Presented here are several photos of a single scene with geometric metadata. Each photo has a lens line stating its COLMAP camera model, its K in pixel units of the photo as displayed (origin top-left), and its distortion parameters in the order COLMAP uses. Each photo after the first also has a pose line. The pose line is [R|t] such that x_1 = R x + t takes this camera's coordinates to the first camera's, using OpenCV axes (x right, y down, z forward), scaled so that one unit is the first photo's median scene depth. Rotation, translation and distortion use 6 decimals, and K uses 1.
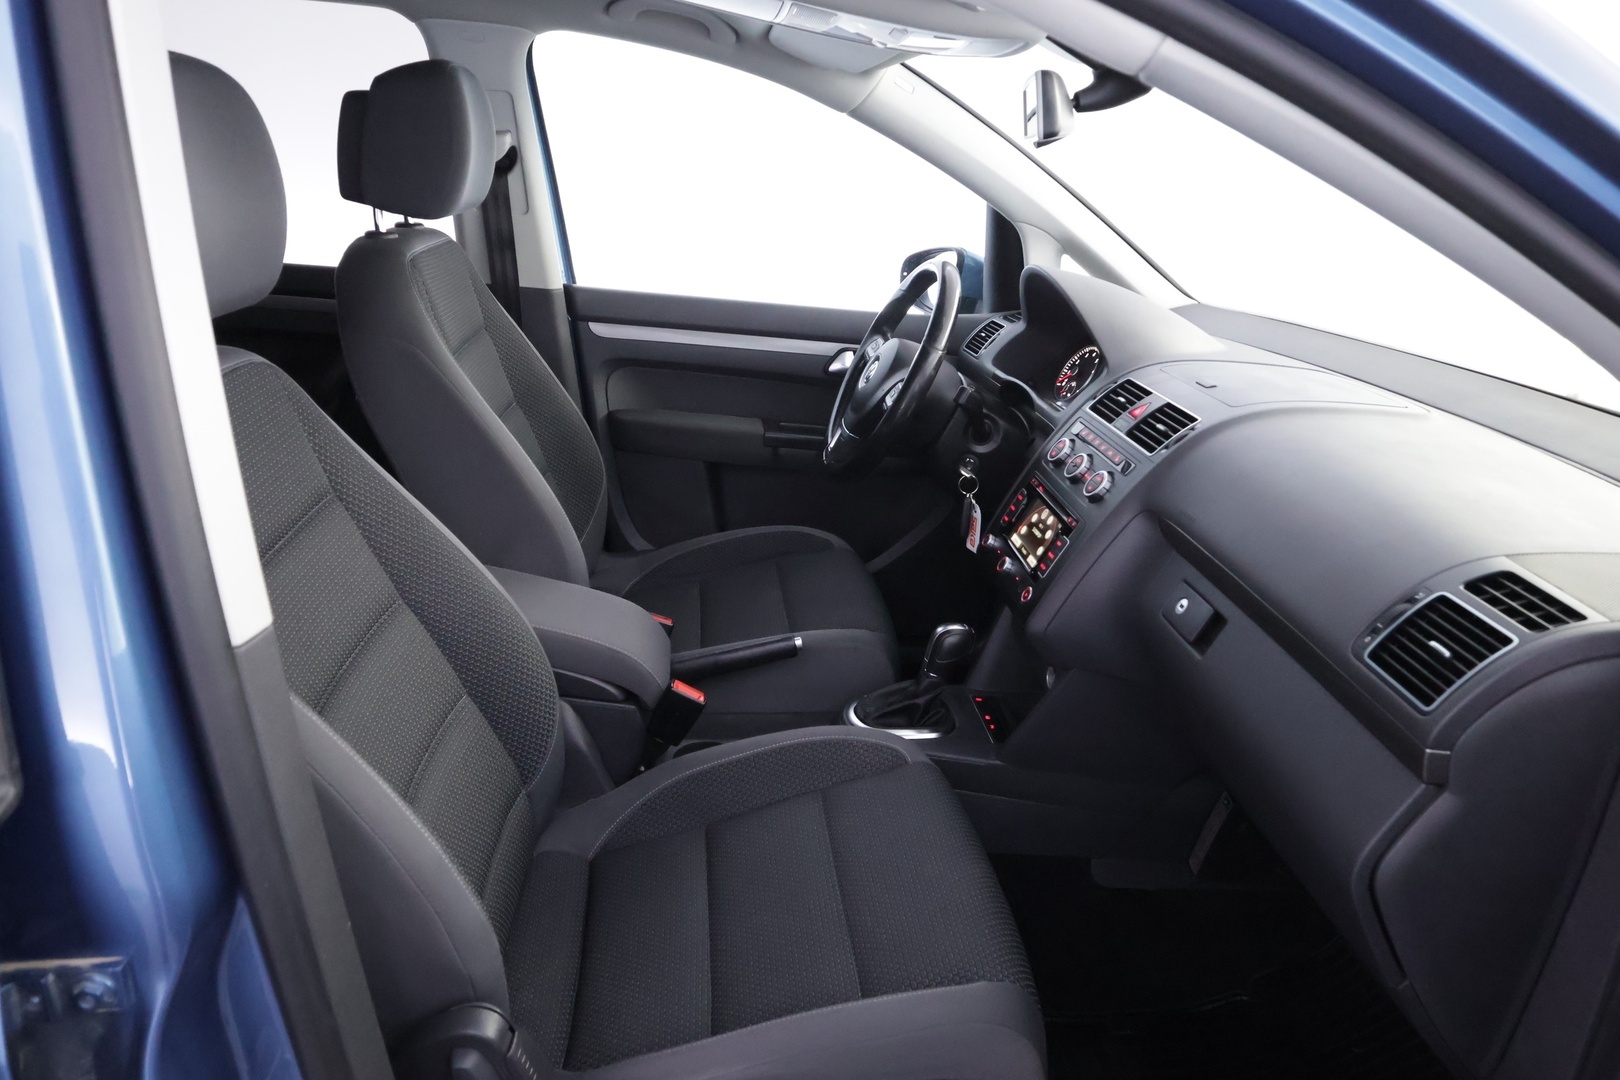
lens RADIAL K [[1053.5, 0, 810.0], [0, 1053.5, 540.0], [0, 0, 1]] dist [0.003396, -0.001651]
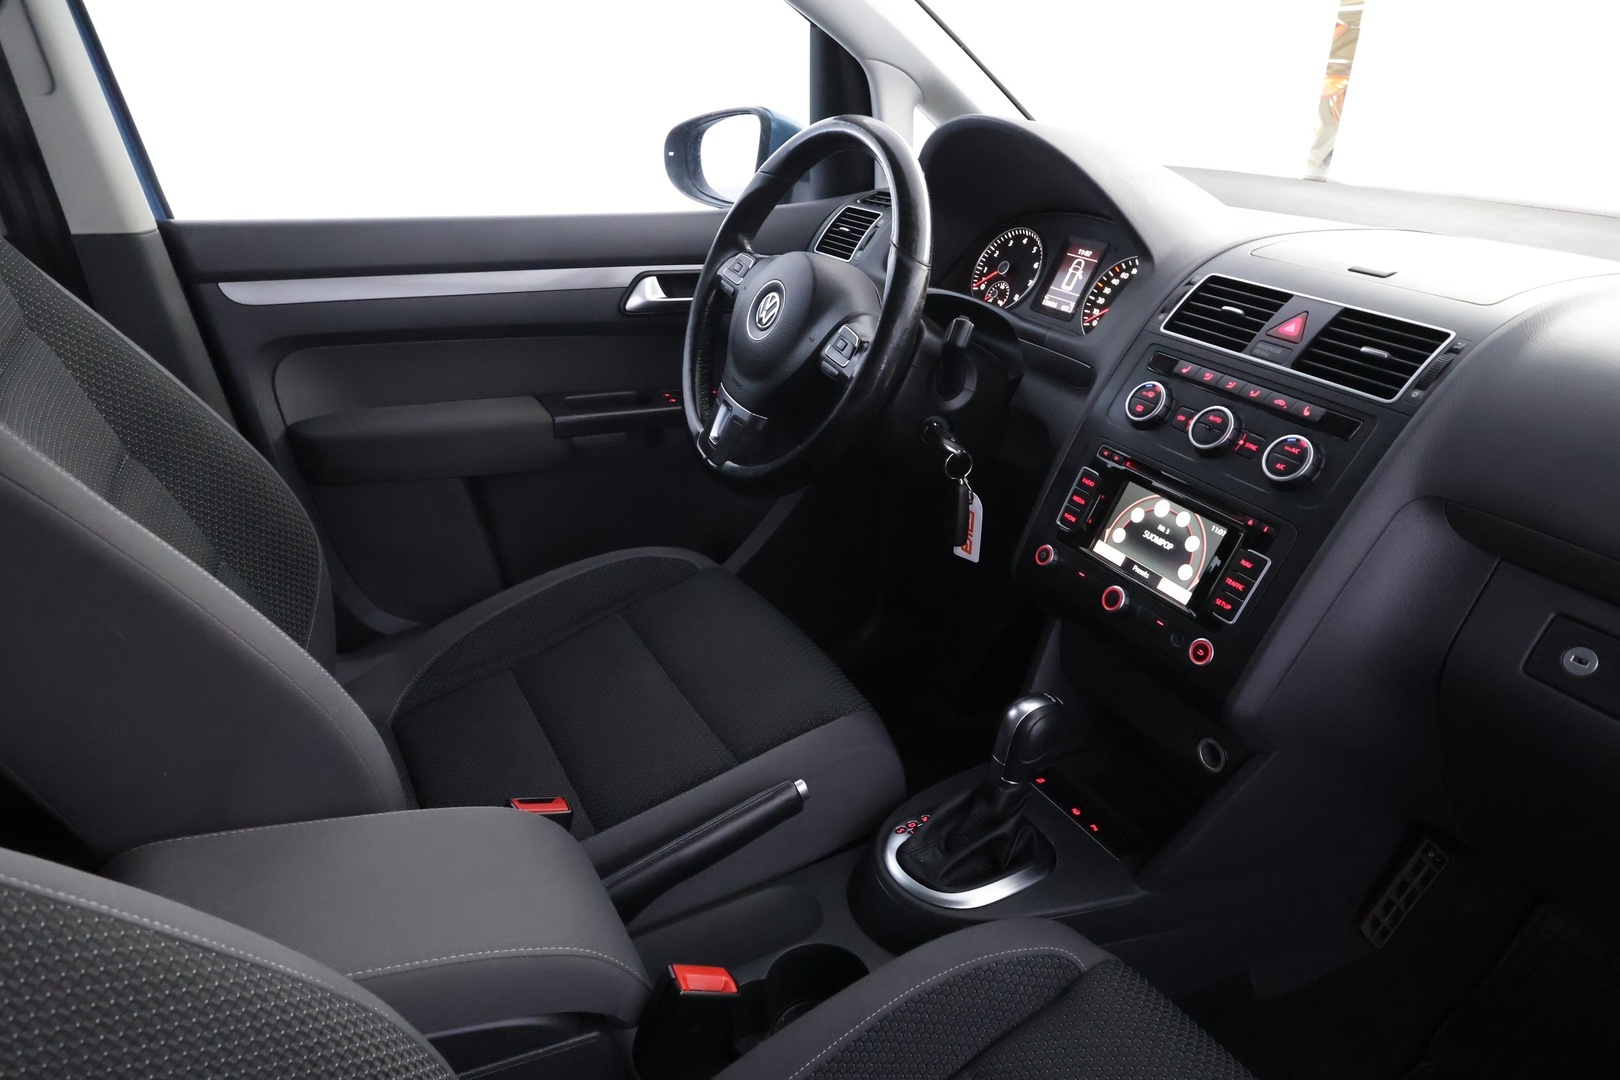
lens RADIAL K [[1053.5, 0, 810.0], [0, 1053.5, 540.0], [0, 0, 1]] dist [0.003396, -0.001651]
pose [[0.921732, -0.207488, 0.327656, -0.134904], [0.173070, 0.976123, 0.131263, -0.092237], [-0.347068, -0.064282, 0.935634, 0.349358]]
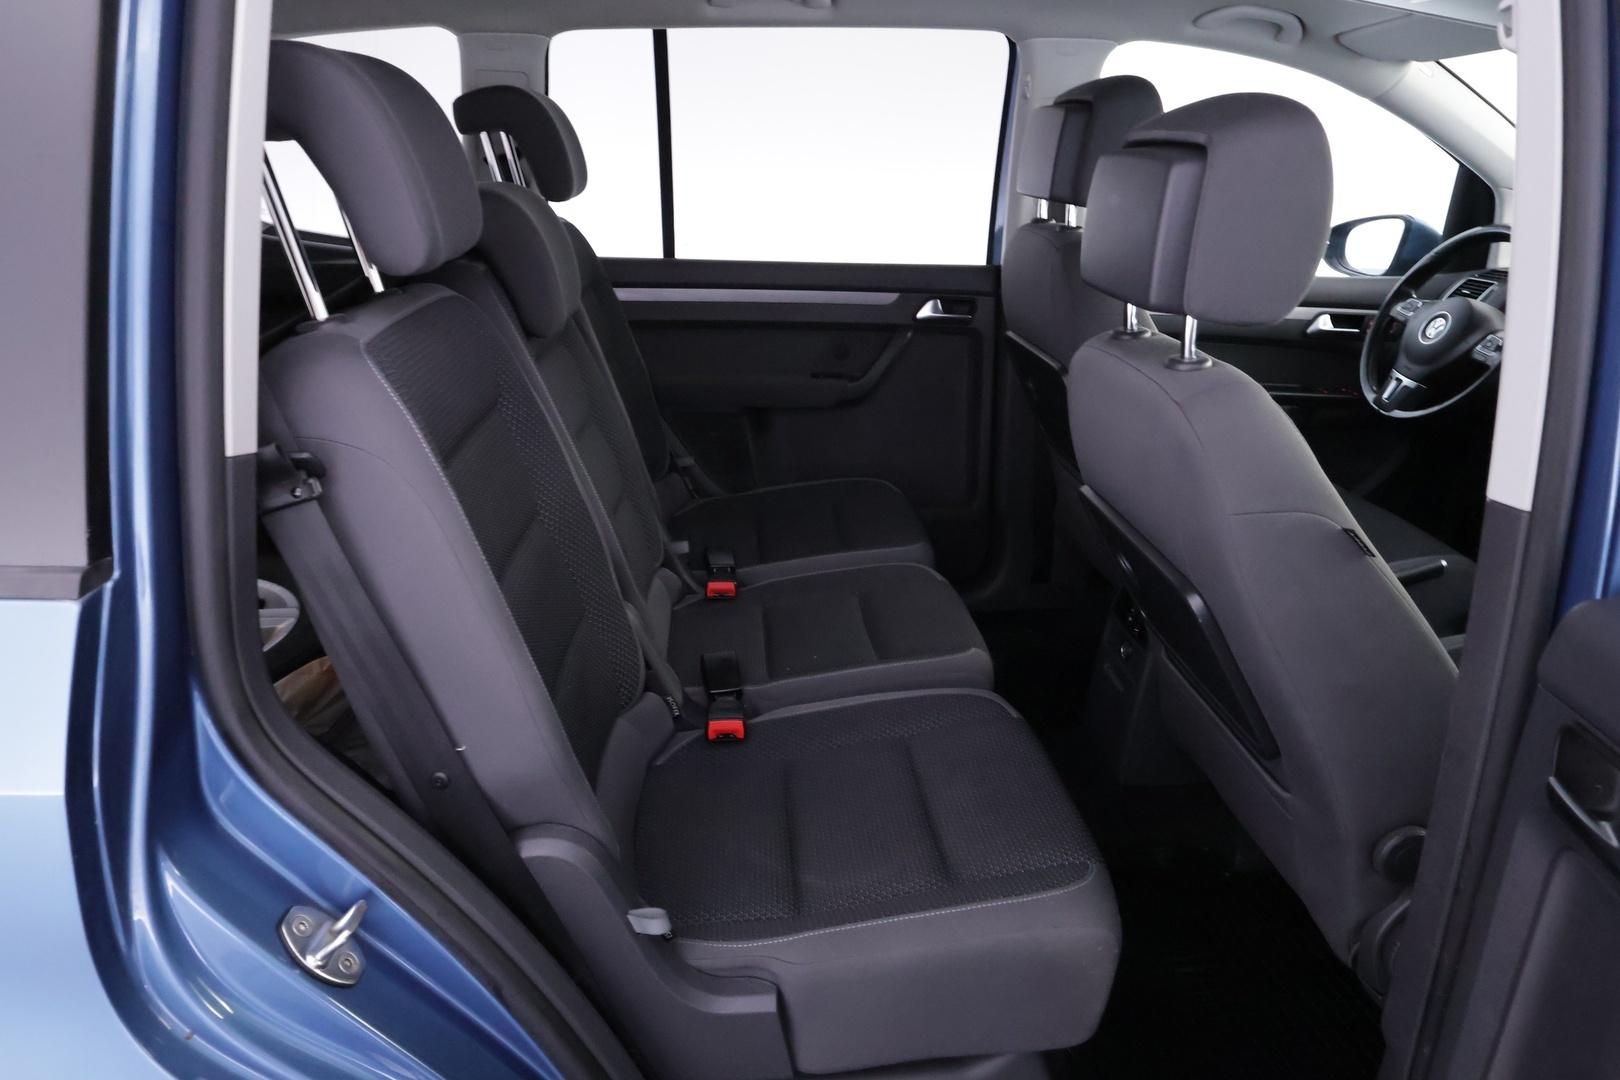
lens RADIAL K [[1053.5, 0, 810.0], [0, 1053.5, 540.0], [0, 0, 1]] dist [0.003396, -0.001651]
pose [[0.998412, -0.047311, -0.030570, -0.518565], [0.047722, 0.998778, 0.012856, 0.018137], [0.029924, -0.014294, 0.999450, -0.133317]]
